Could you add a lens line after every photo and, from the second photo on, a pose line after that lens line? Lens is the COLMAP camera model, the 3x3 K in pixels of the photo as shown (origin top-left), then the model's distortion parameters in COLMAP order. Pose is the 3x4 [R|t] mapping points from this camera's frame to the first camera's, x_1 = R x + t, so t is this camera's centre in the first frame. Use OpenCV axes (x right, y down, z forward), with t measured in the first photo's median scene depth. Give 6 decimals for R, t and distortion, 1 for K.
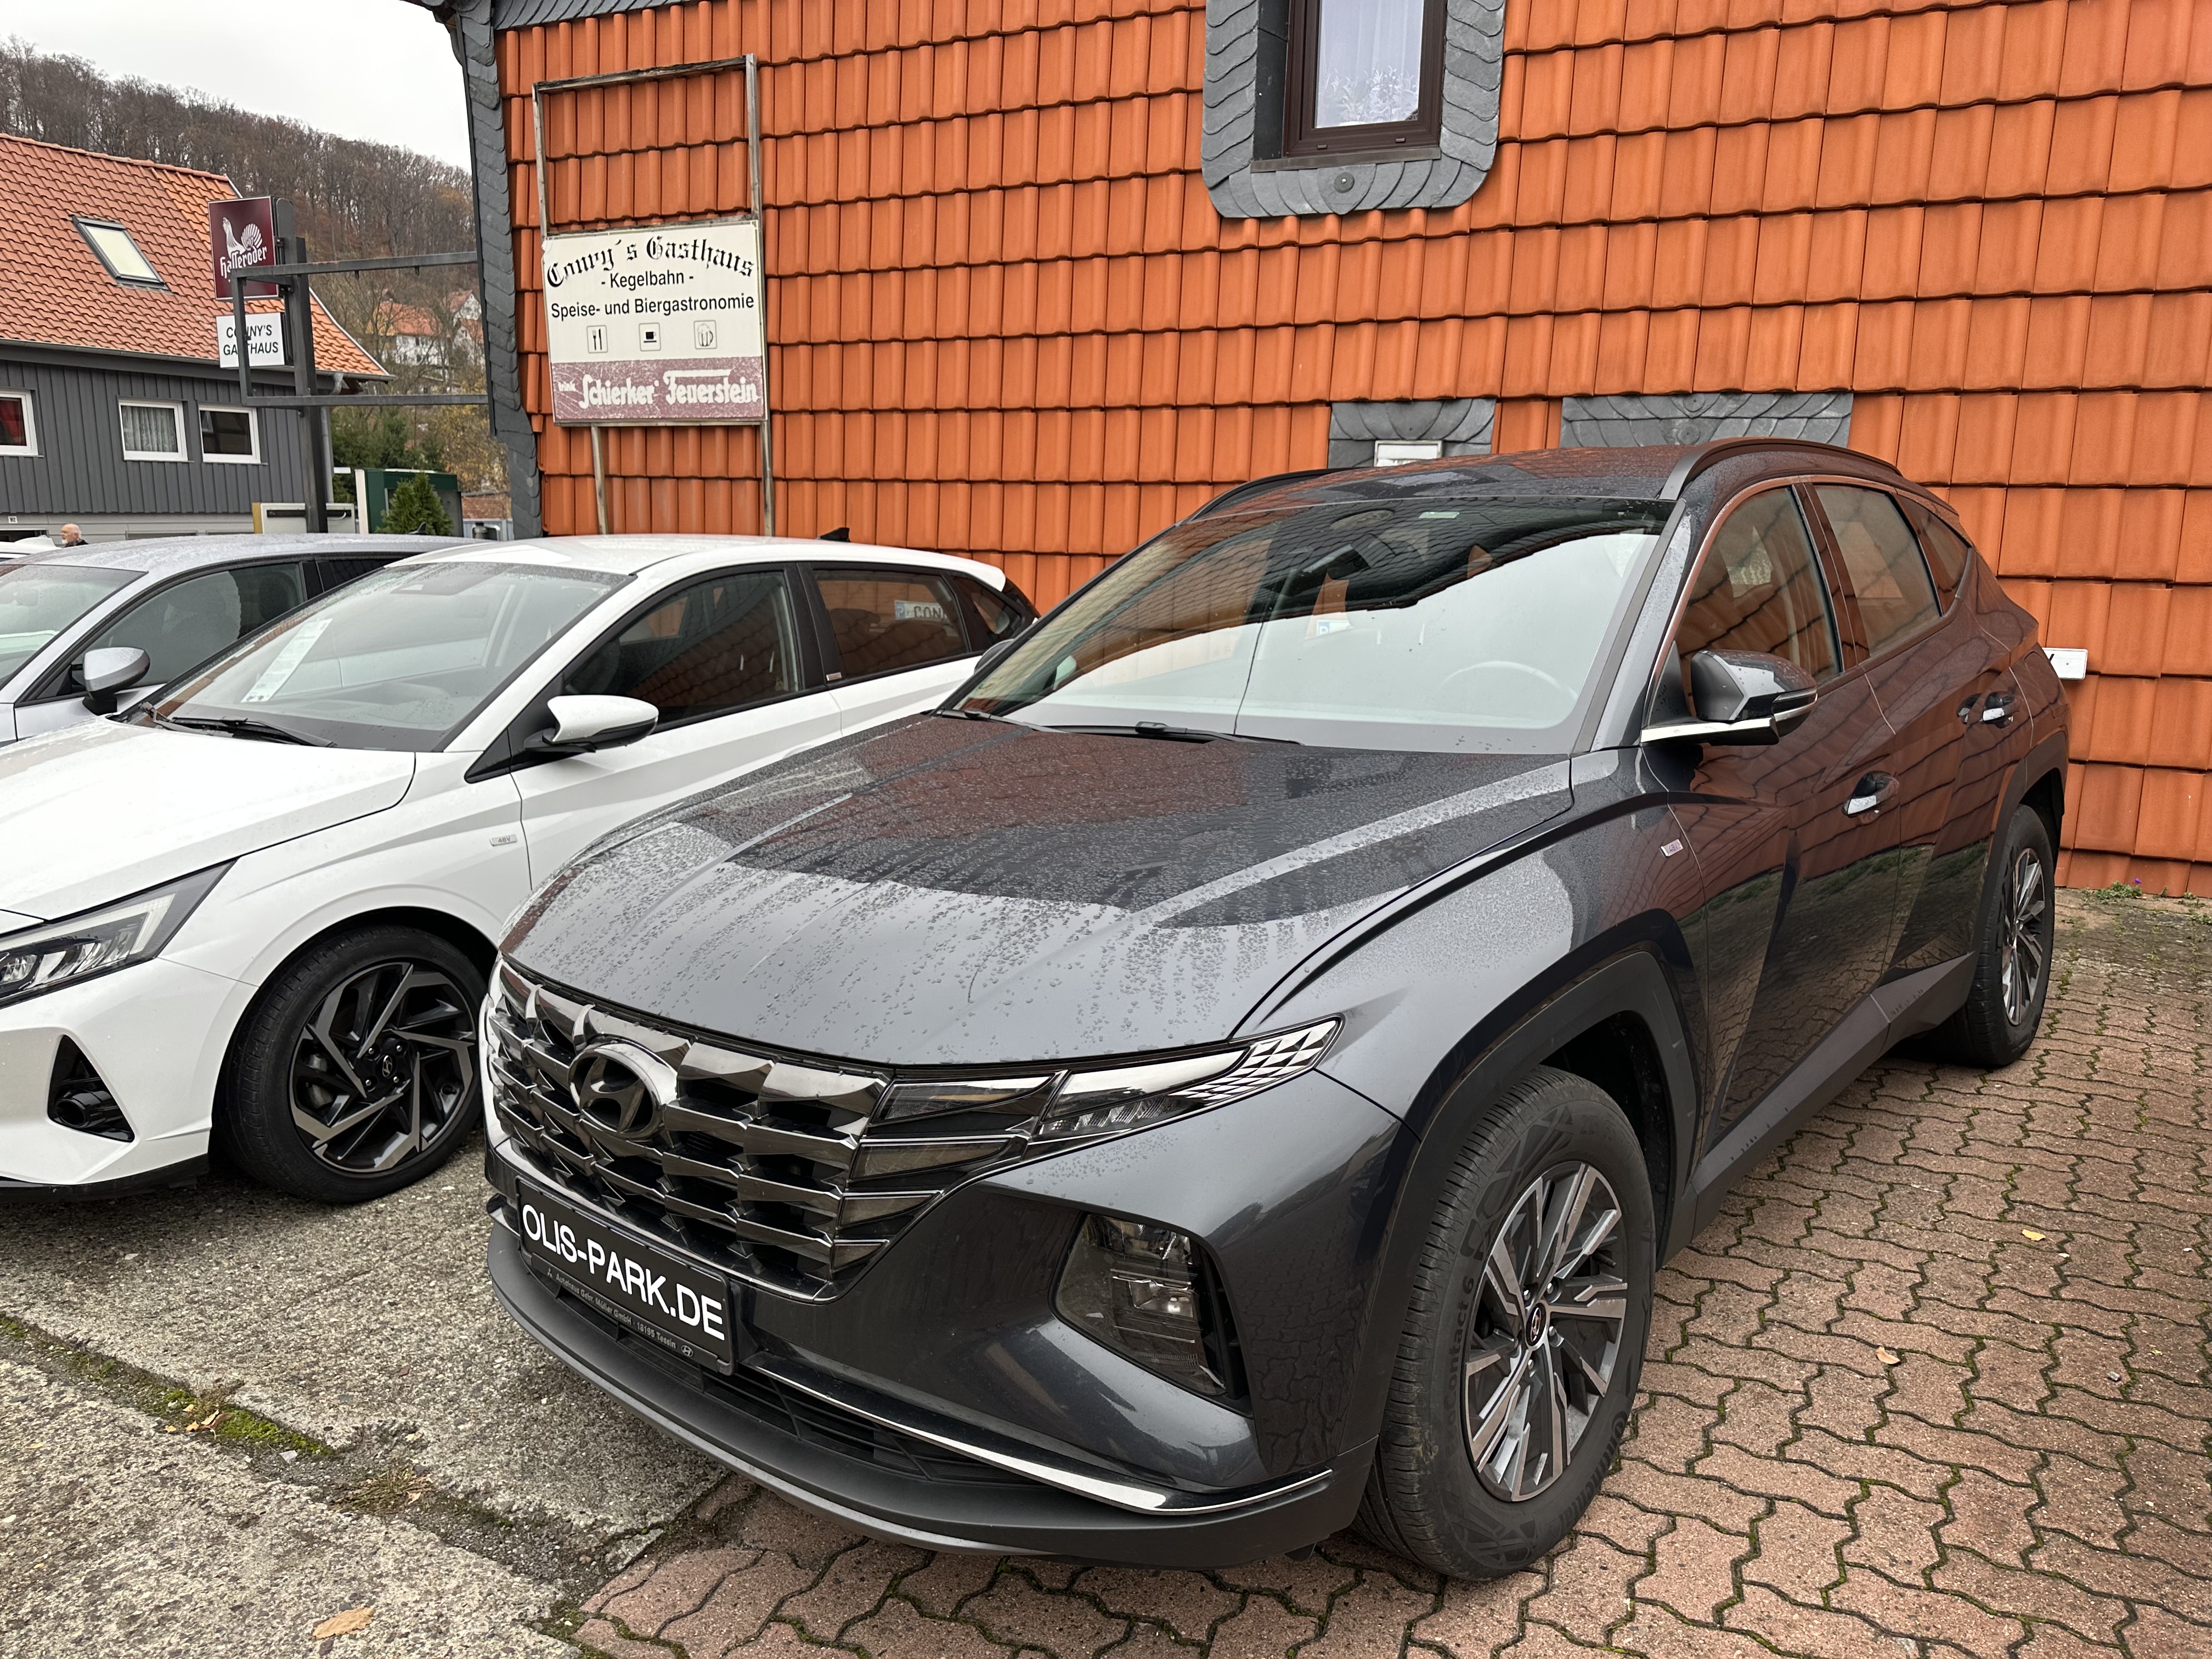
lens RADIAL K [[1561.8, 0, 1106.0], [0, 1561.8, 829.5], [0, 0, 1]] dist [0.007897, -0.016313]
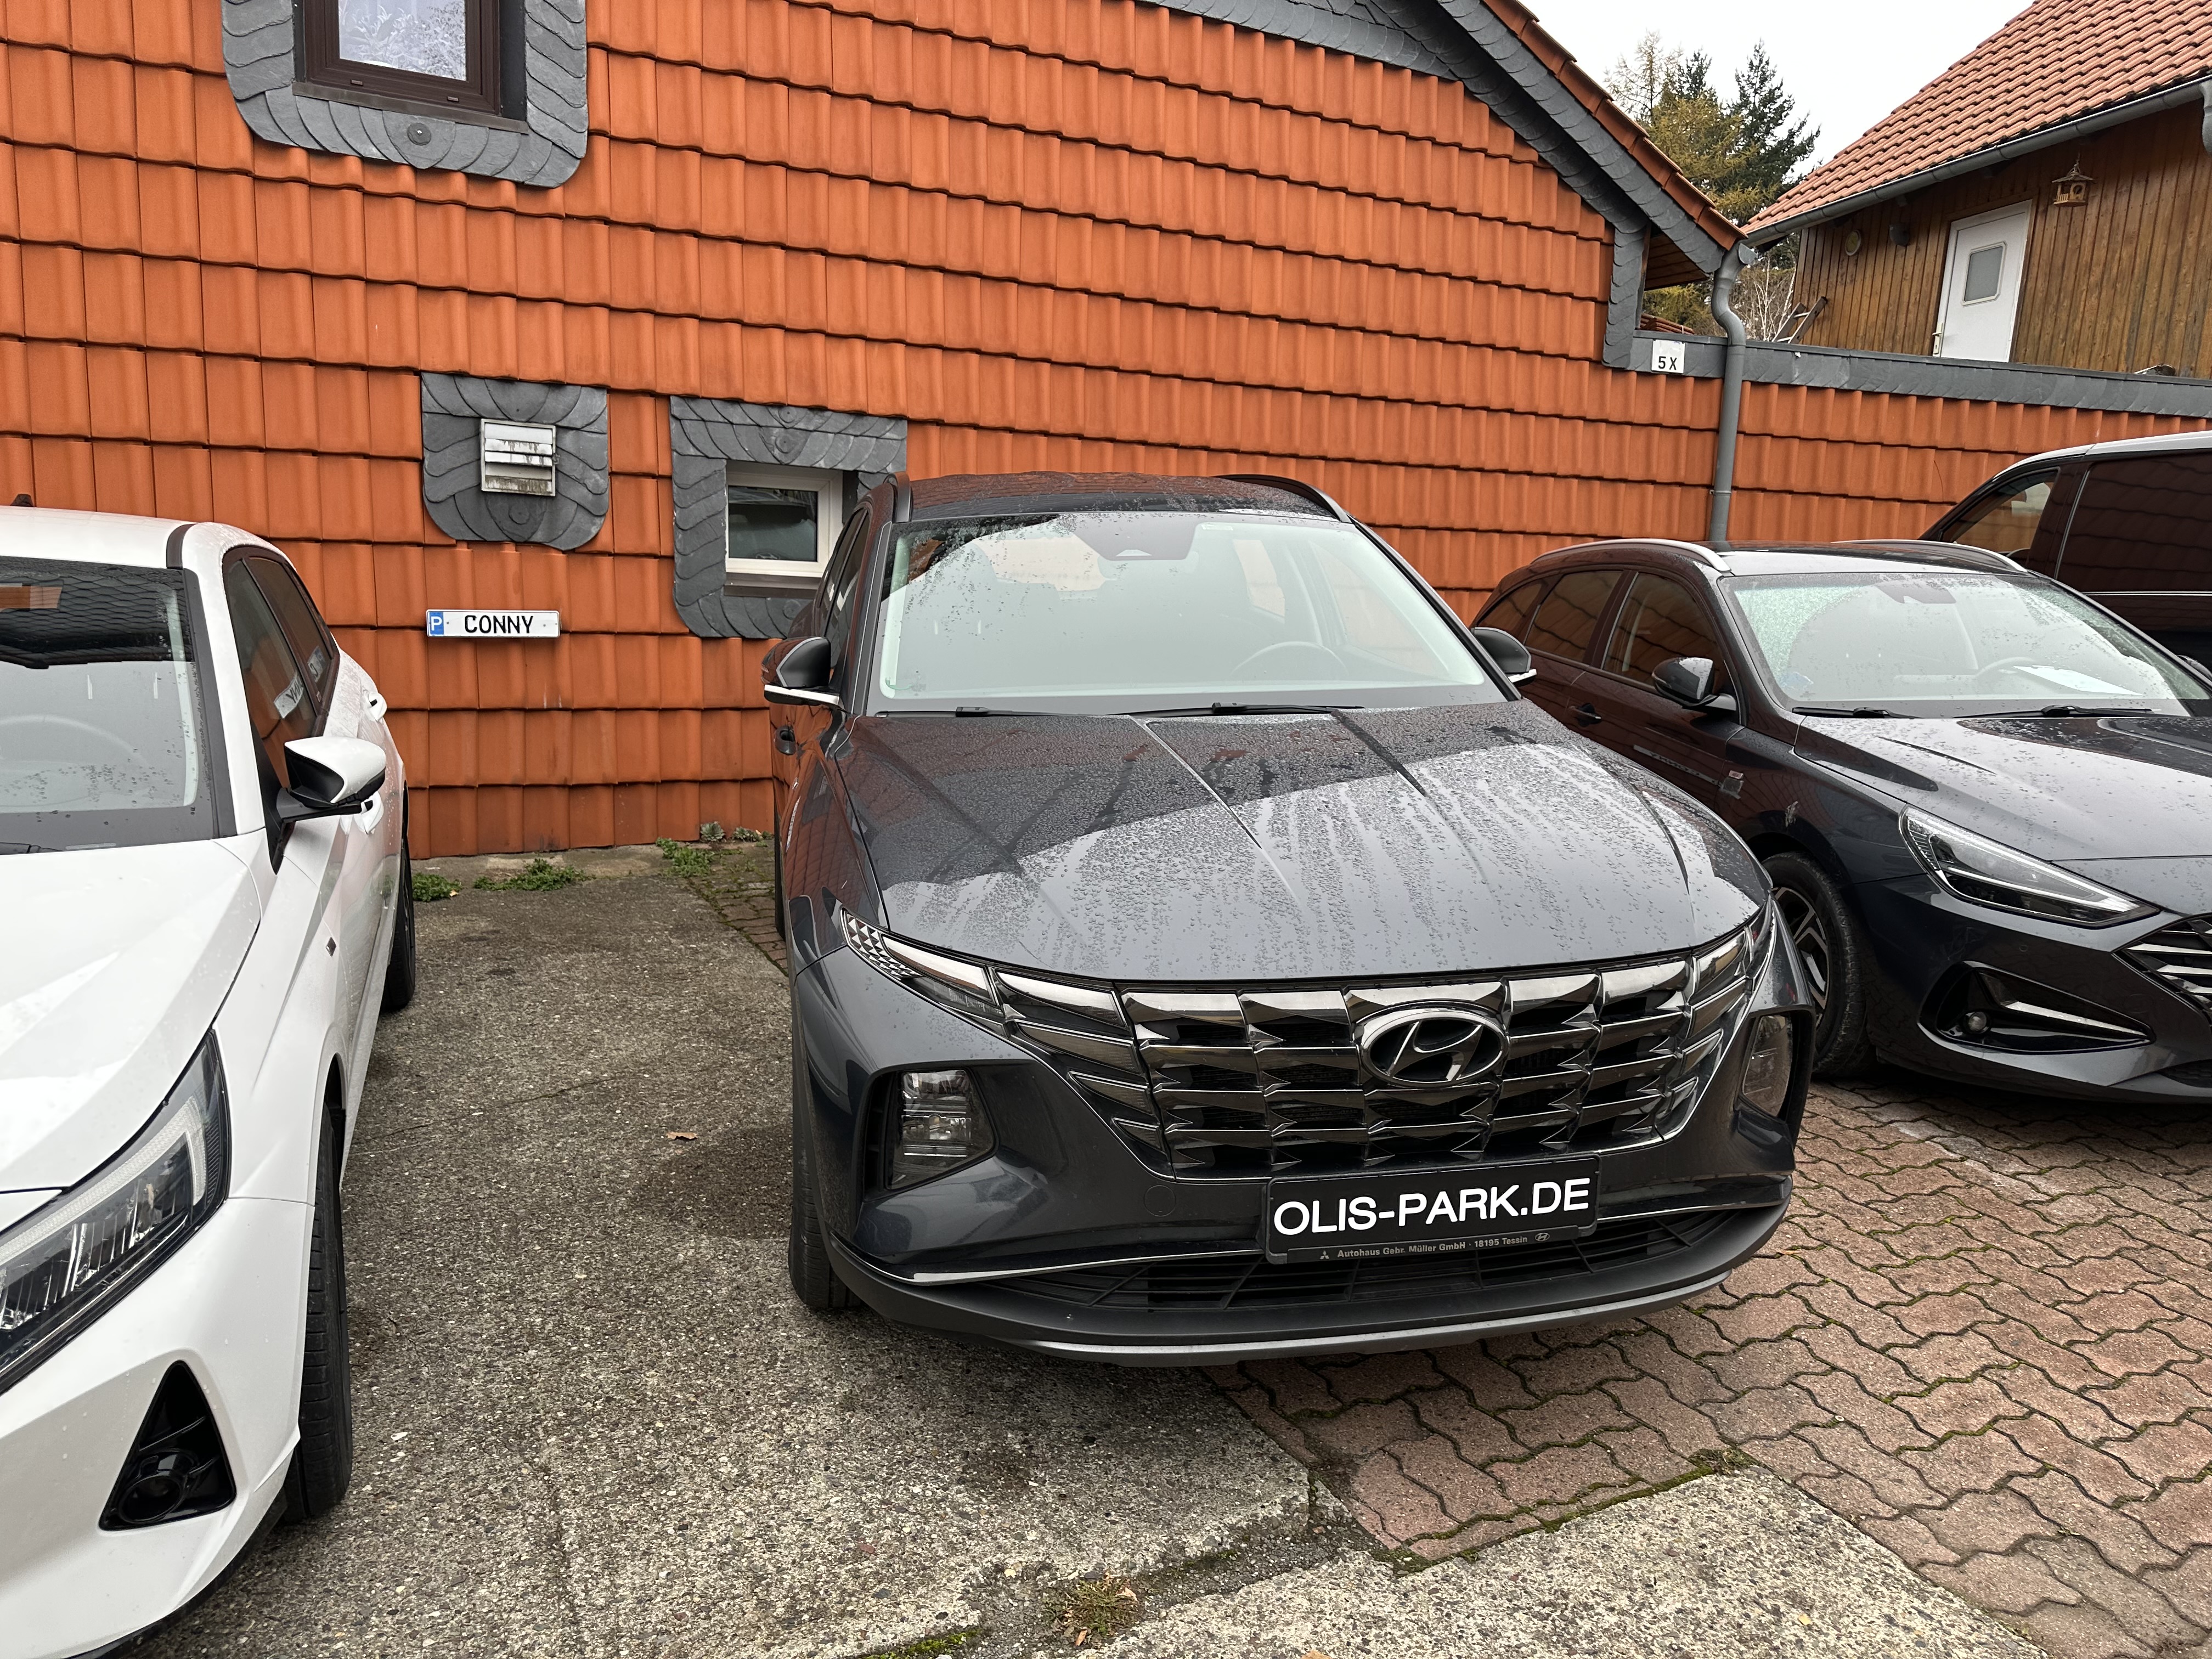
lens RADIAL K [[1511.0, 0, 1086.7], [0, 1511.0, 813.2], [0, 0, 1]] dist [0.110902, -0.148761]
pose [[0.587240, -0.124515, 0.799778, -0.412066], [0.118227, 0.990694, 0.067430, -0.032211], [-0.800732, 0.054958, 0.596496, 0.169539]]
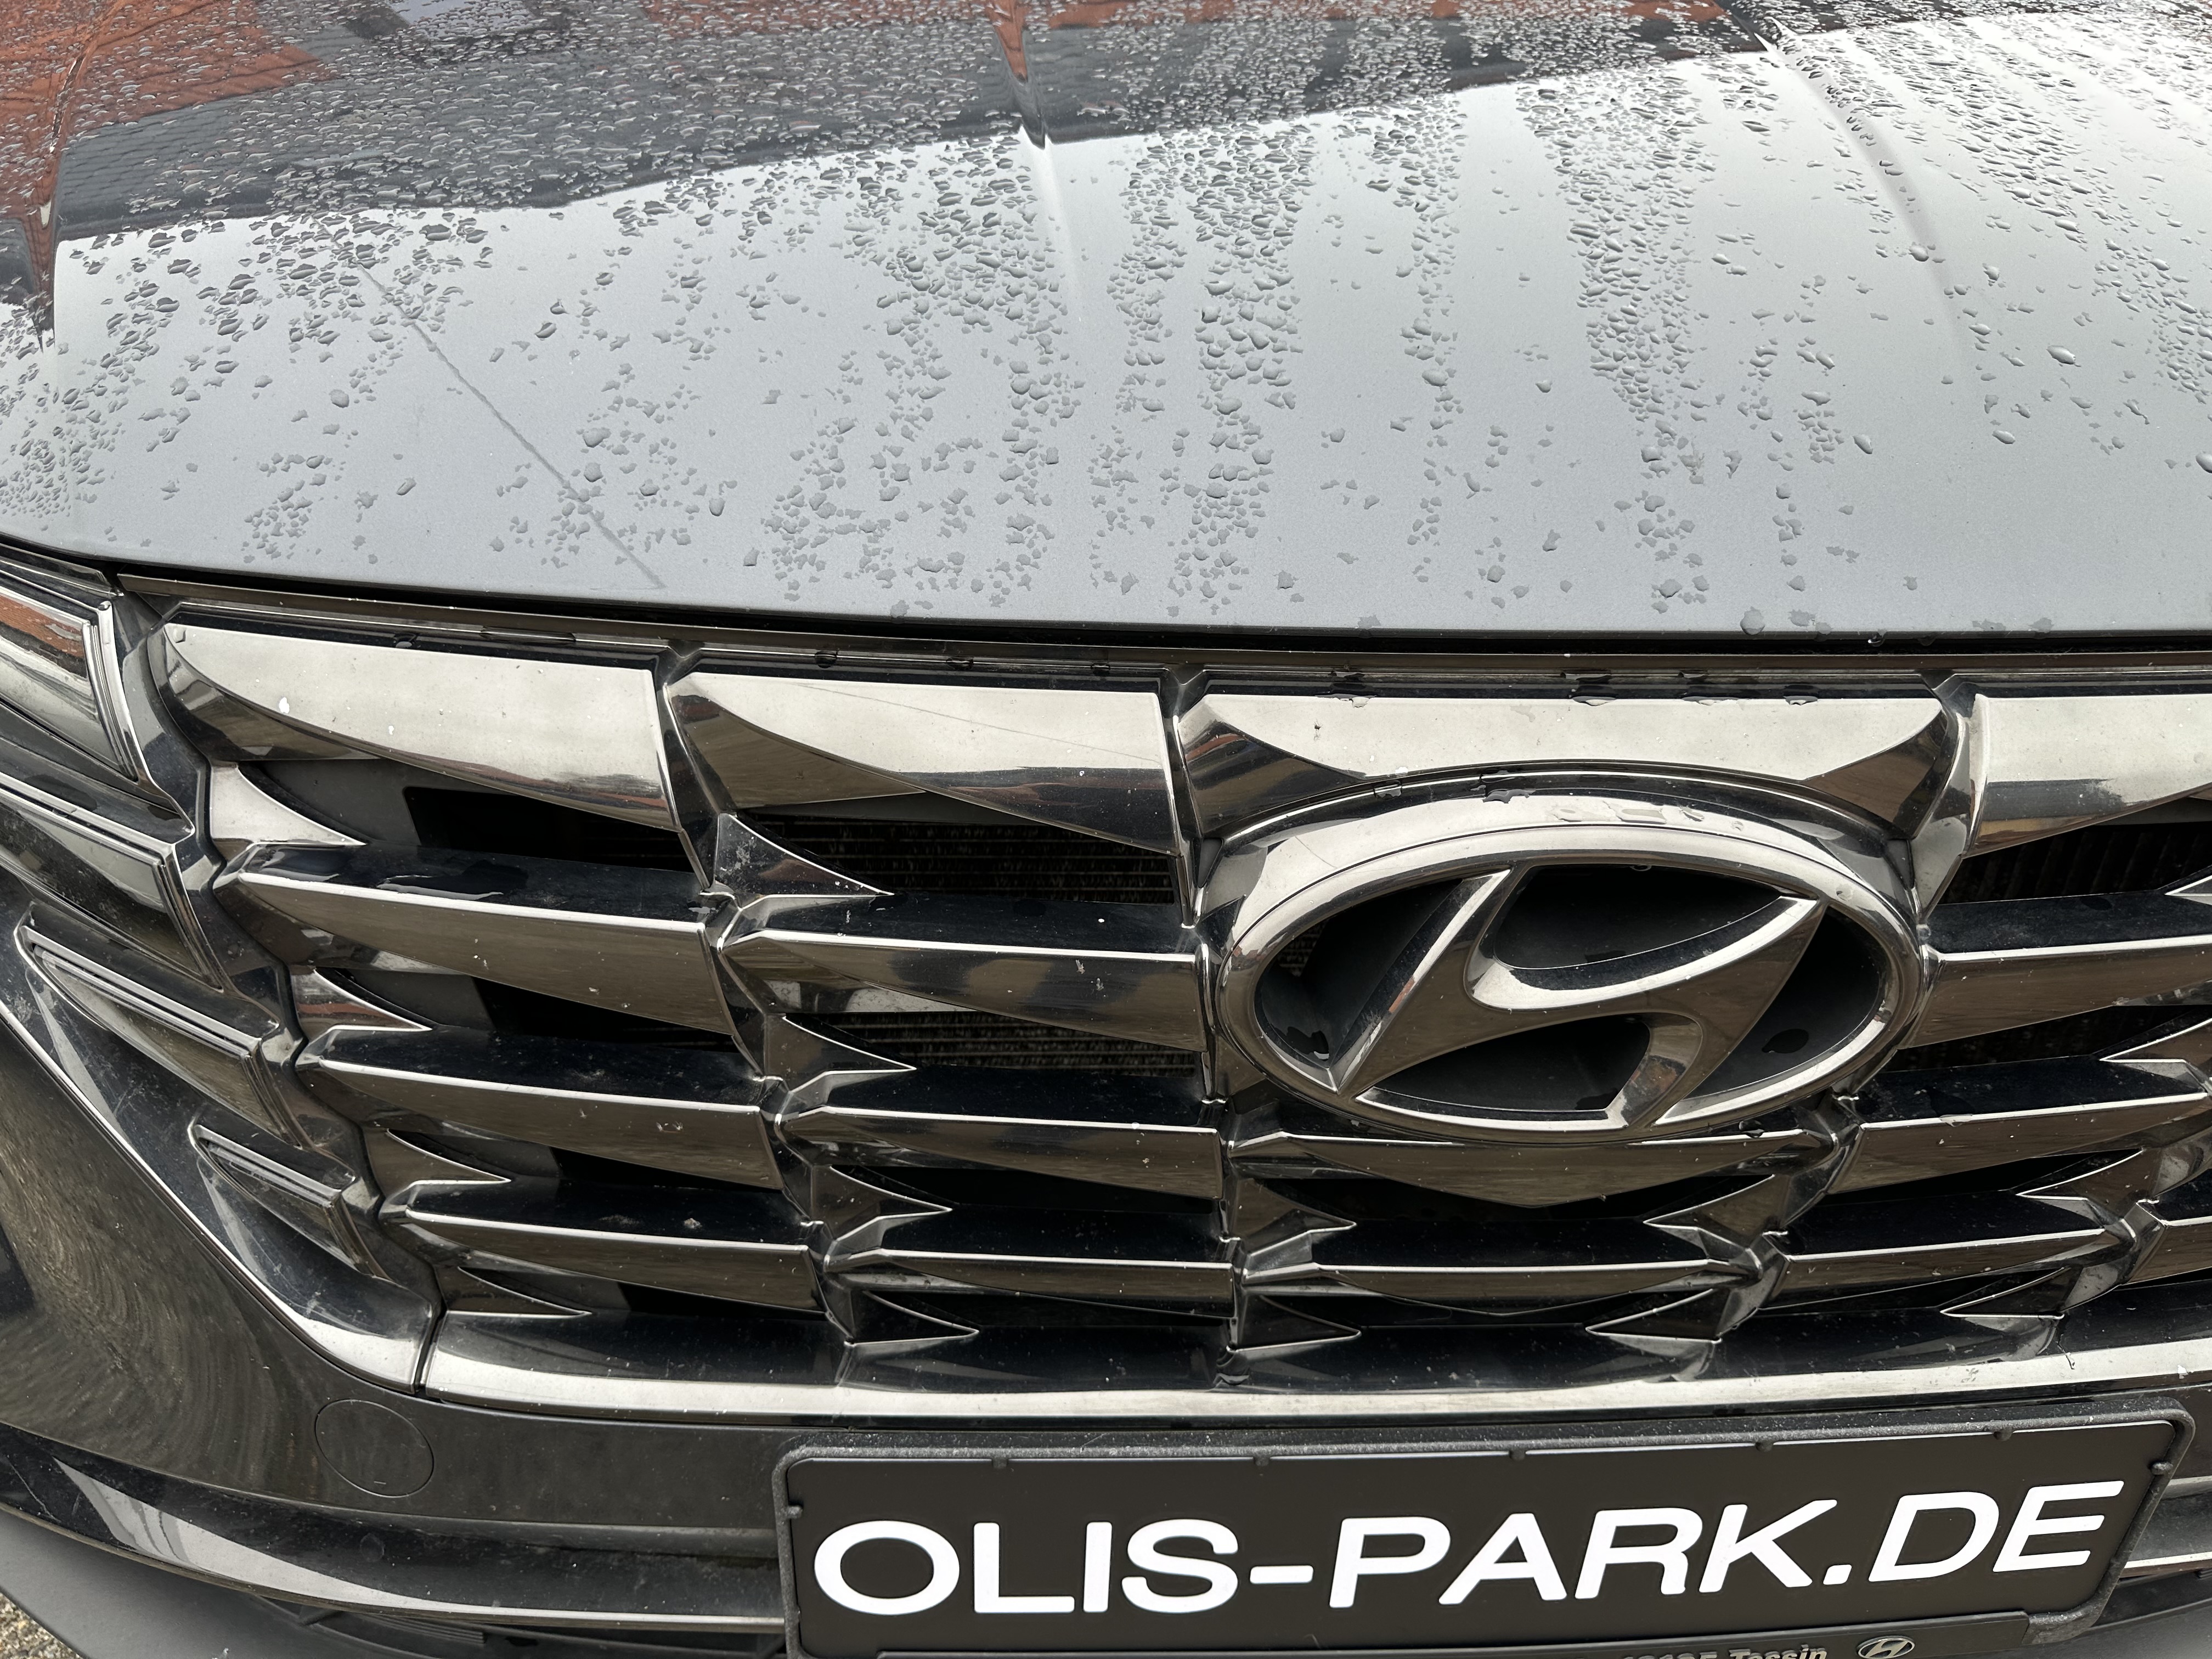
lens RADIAL K [[1551.1, 0, 1108.8], [0, 1551.1, 851.0], [0, 0, 1]] dist [0.007891, -0.022550]
pose [[0.695625, -0.289021, 0.657703, -0.162089], [0.070041, 0.938427, 0.338303, 0.019349], [-0.714983, -0.189266, 0.673036, 0.280710]]
